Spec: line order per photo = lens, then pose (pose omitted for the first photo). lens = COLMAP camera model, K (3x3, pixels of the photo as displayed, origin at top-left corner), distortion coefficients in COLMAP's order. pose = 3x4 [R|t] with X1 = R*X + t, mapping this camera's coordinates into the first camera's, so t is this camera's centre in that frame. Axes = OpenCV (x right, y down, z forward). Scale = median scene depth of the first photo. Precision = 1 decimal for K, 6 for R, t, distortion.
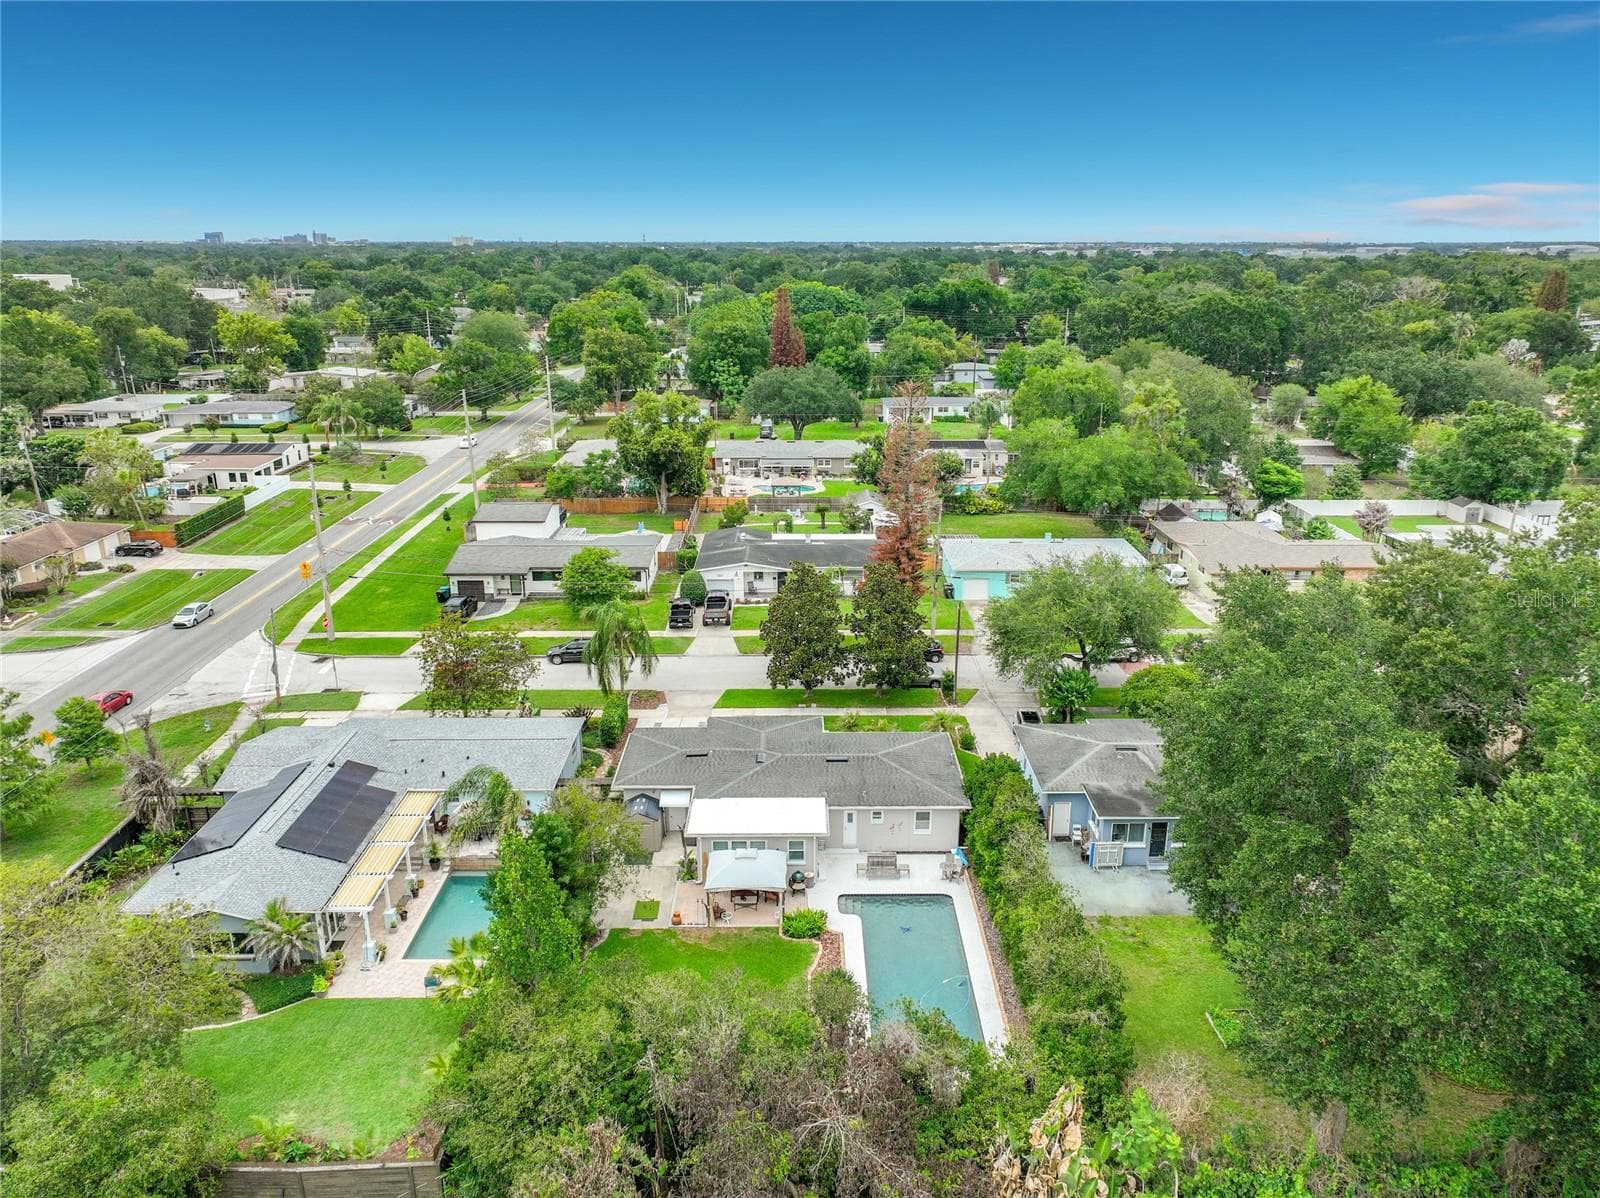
lens RADIAL K [[1112.3, 0, 800.0], [0, 1112.3, 599.0], [0, 0, 1]] dist [0.003008, 0.001294]
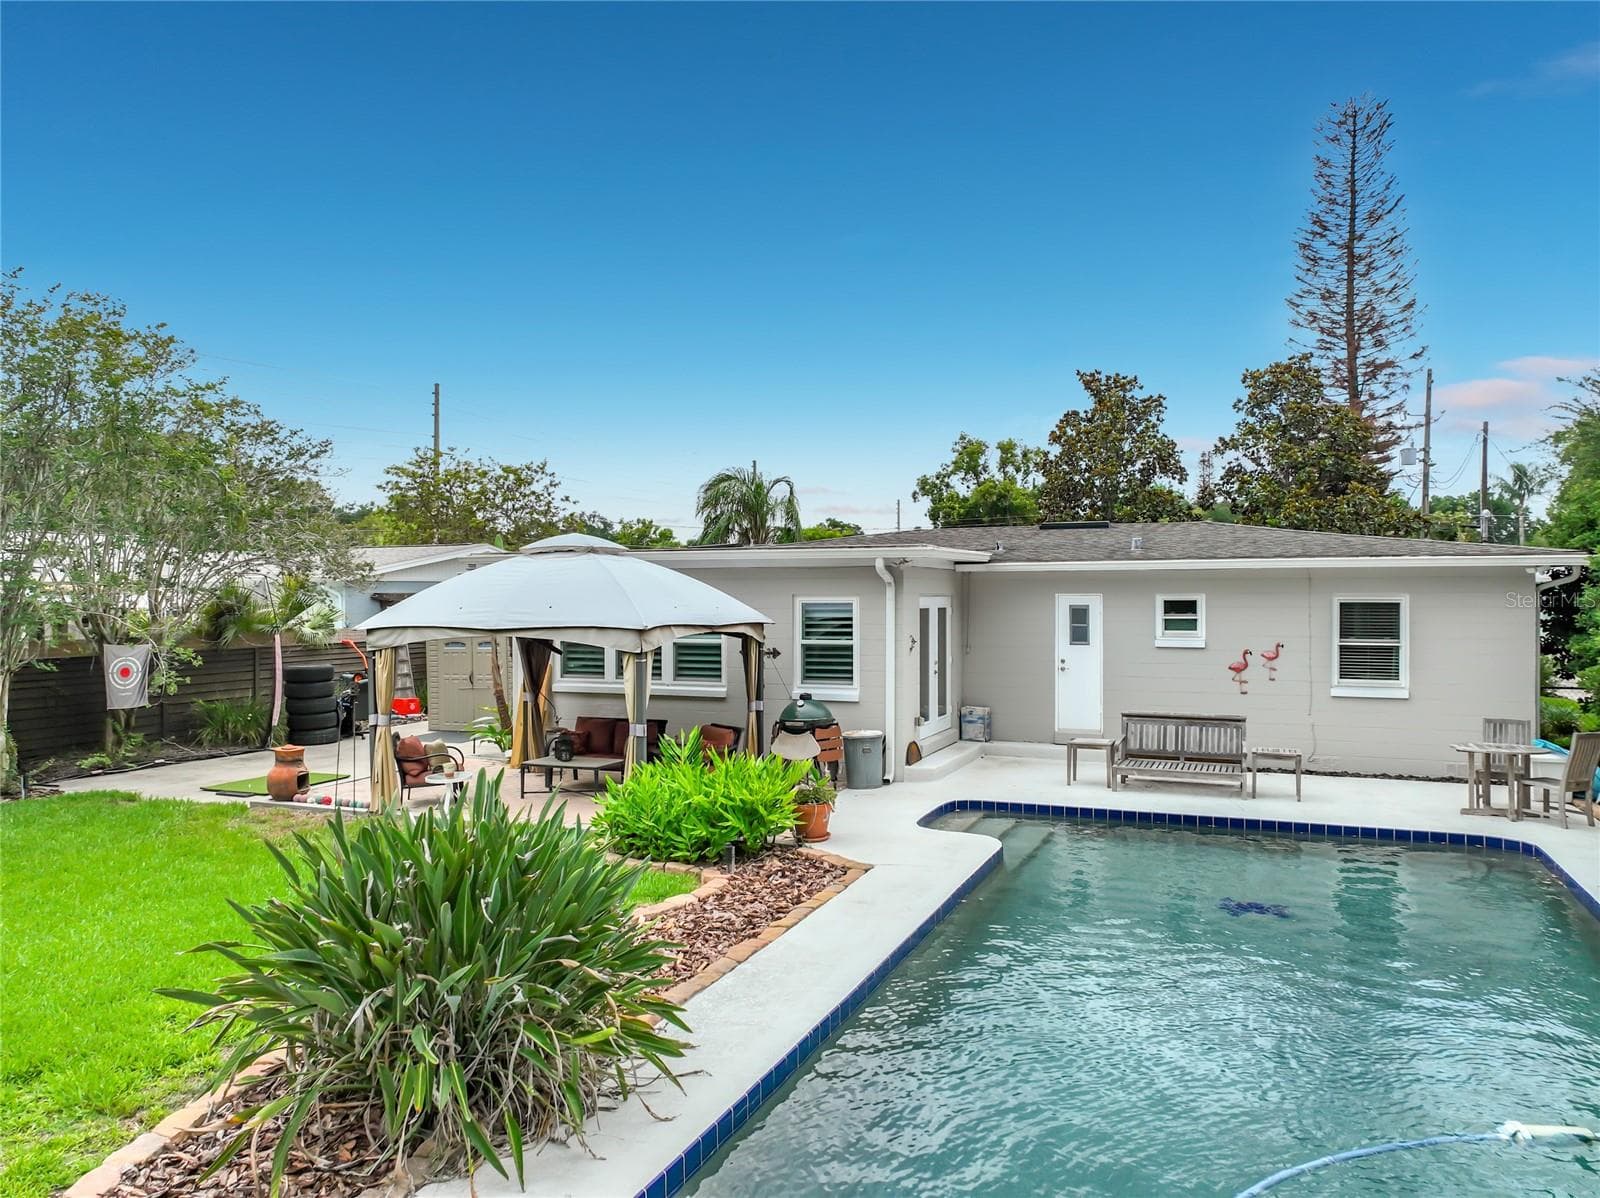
lens RADIAL K [[1116.4, 0, 812.7], [0, 1116.4, 589.7], [0, 0, 1]] dist [-0.001758, 0.004000]
pose [[0.926799, 0.002162, -0.375552, 0.097952], [-0.117981, 0.951034, -0.285683, 0.306533], [0.356545, 0.309079, 0.881672, 0.805279]]
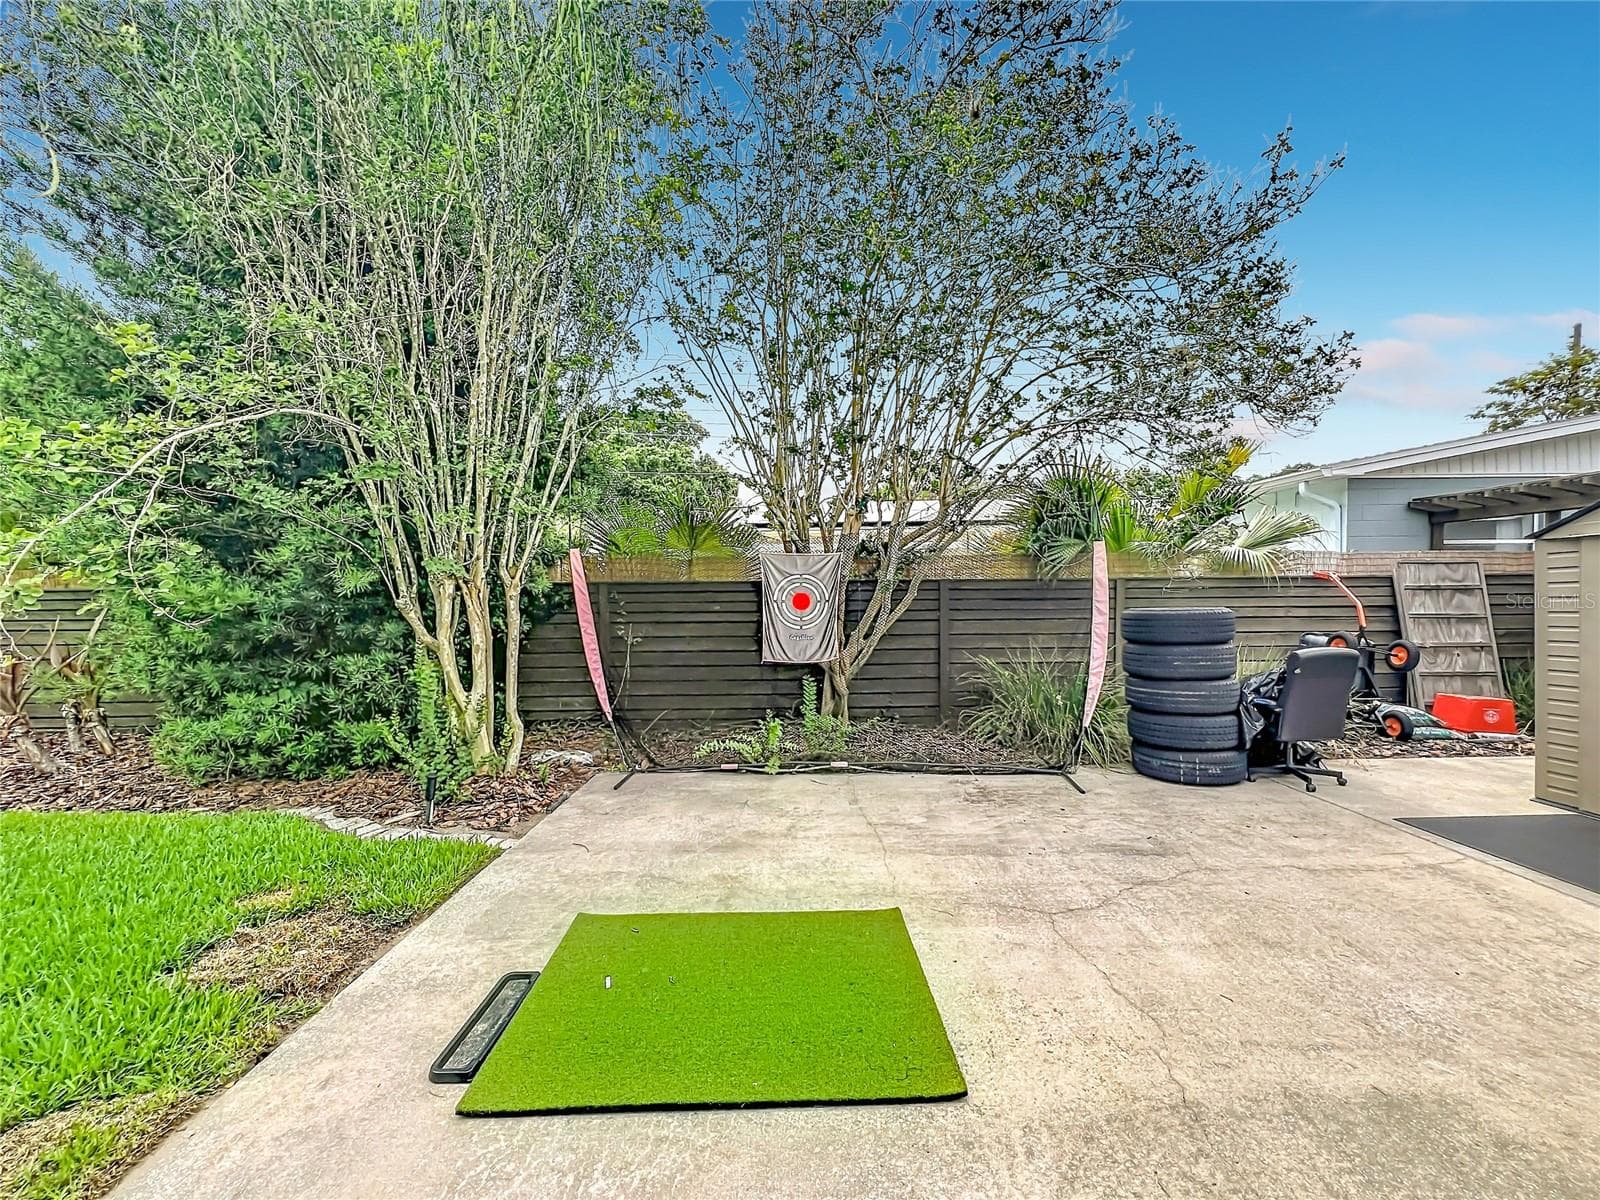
lens RADIAL K [[693.3, 0, 800.0], [0, 693.3, 600.0], [0, 0, 1]] dist [-0.000247, 0.000045]
pose [[0.020492, 0.019930, -0.999591, -0.090876], [-0.300056, 0.953835, 0.012866, 0.259166], [0.953701, 0.299670, 0.025526, 1.022019]]
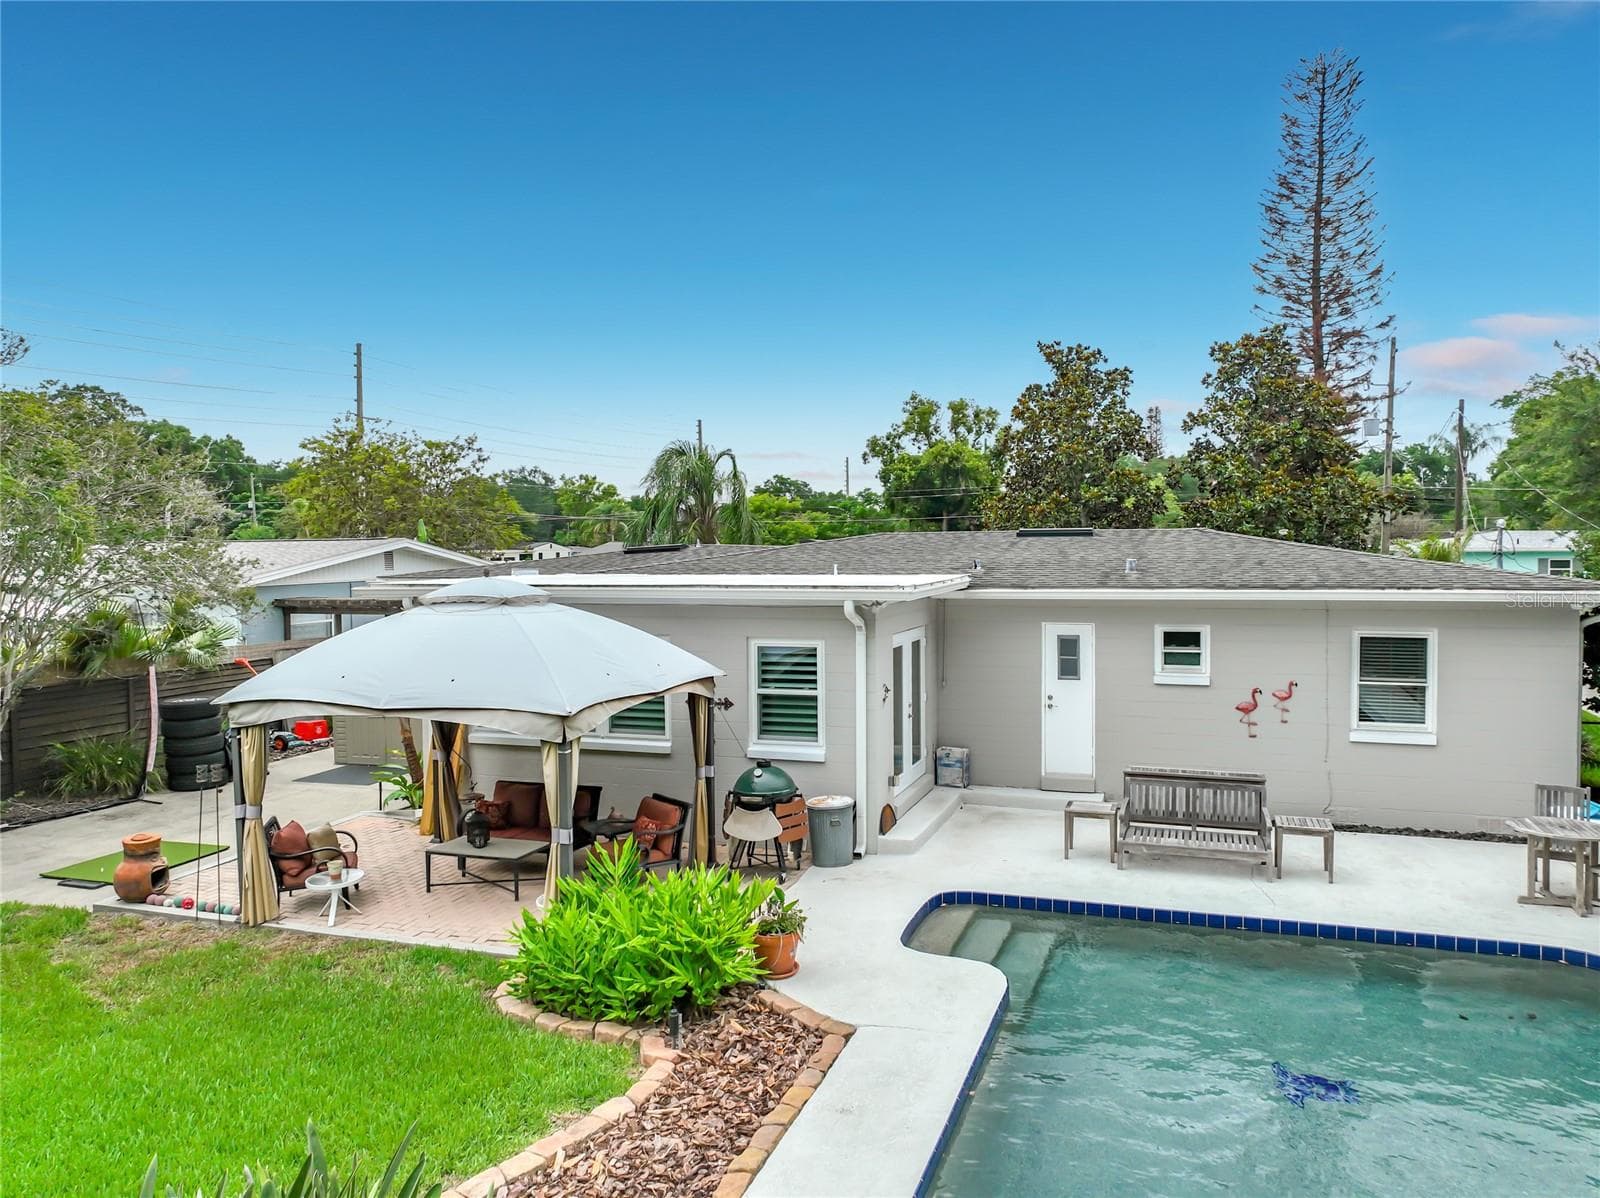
lens RADIAL K [[1118.8, 0, 824.3], [0, 1118.8, 581.2], [0, 0, 1]] dist [0.000966, 0.004414]
pose [[0.946886, 0.007880, -0.321473, 0.081731], [-0.095472, 0.961513, -0.257638, 0.277459], [0.307070, 0.274646, 0.911196, 0.831833]]
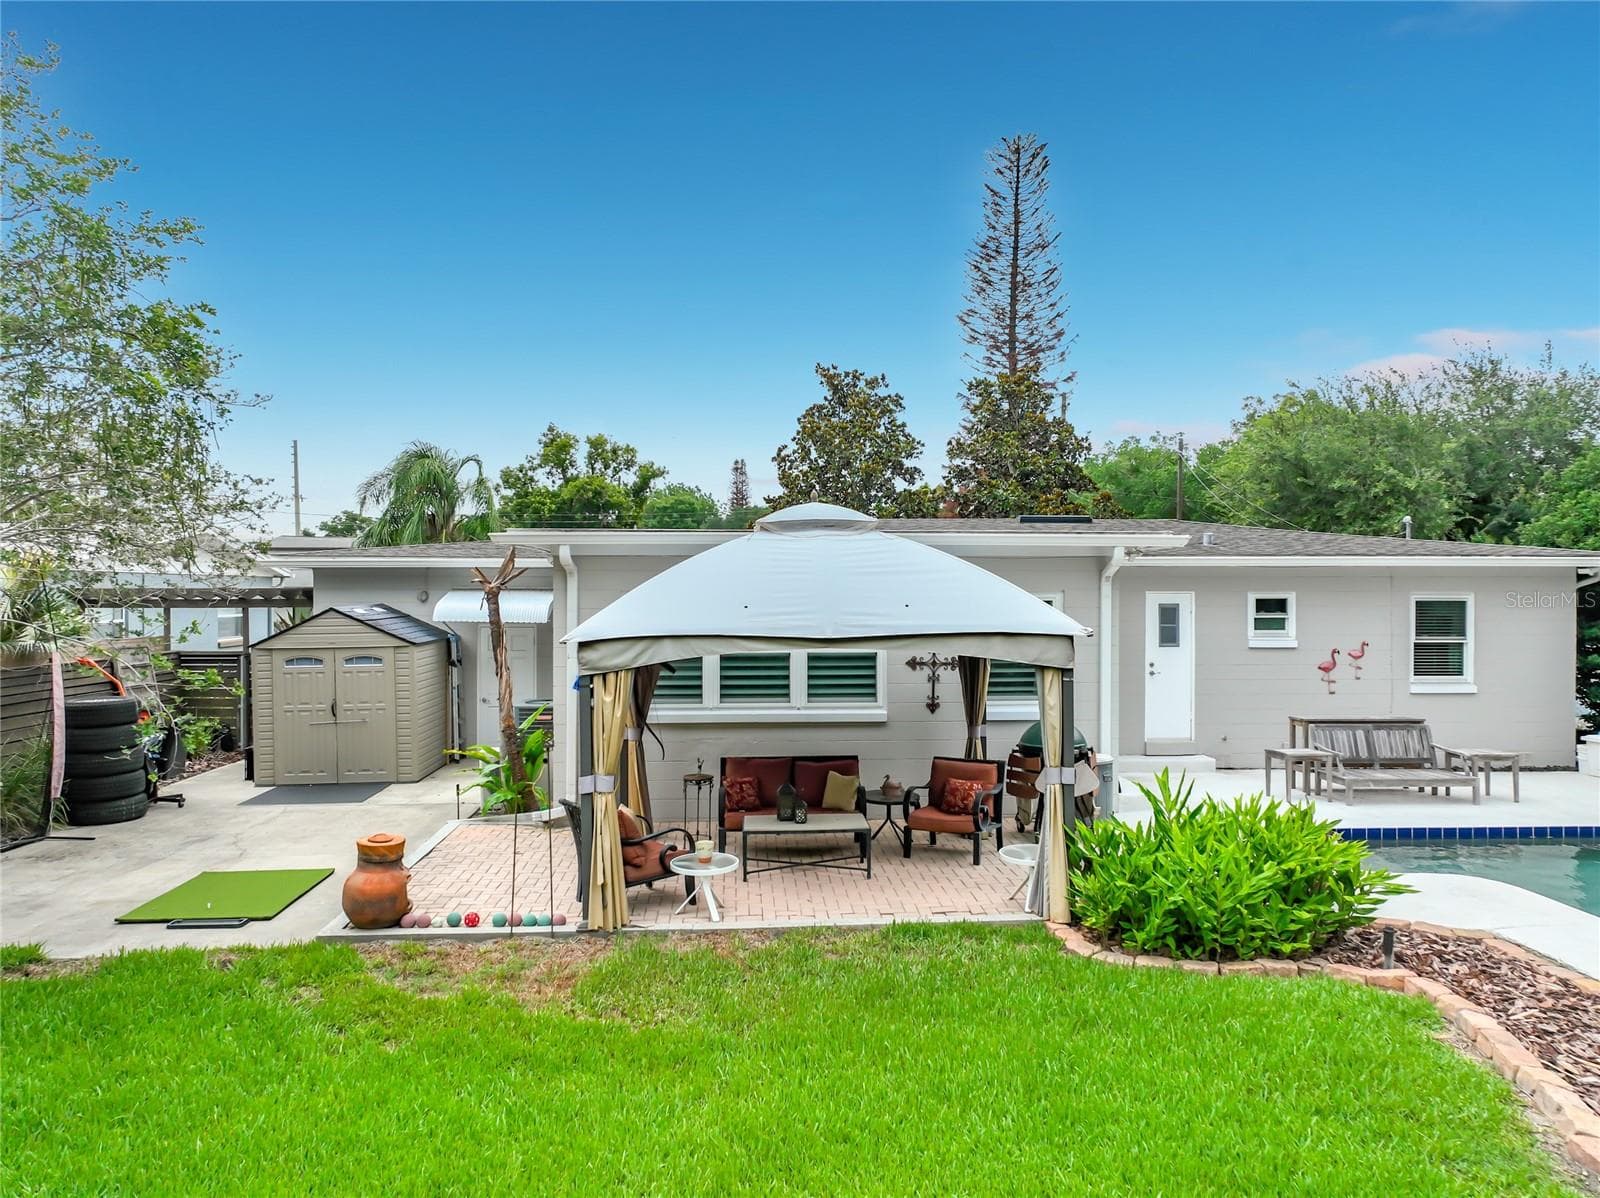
lens RADIAL K [[1112.3, 0, 800.0], [0, 1112.3, 599.0], [0, 0, 1]] dist [0.003008, 0.001294]
pose [[0.998388, 0.006655, 0.056364, -0.061414], [0.010749, 0.952957, -0.302916, 0.297714], [-0.055729, 0.303034, 0.951349, 0.839351]]
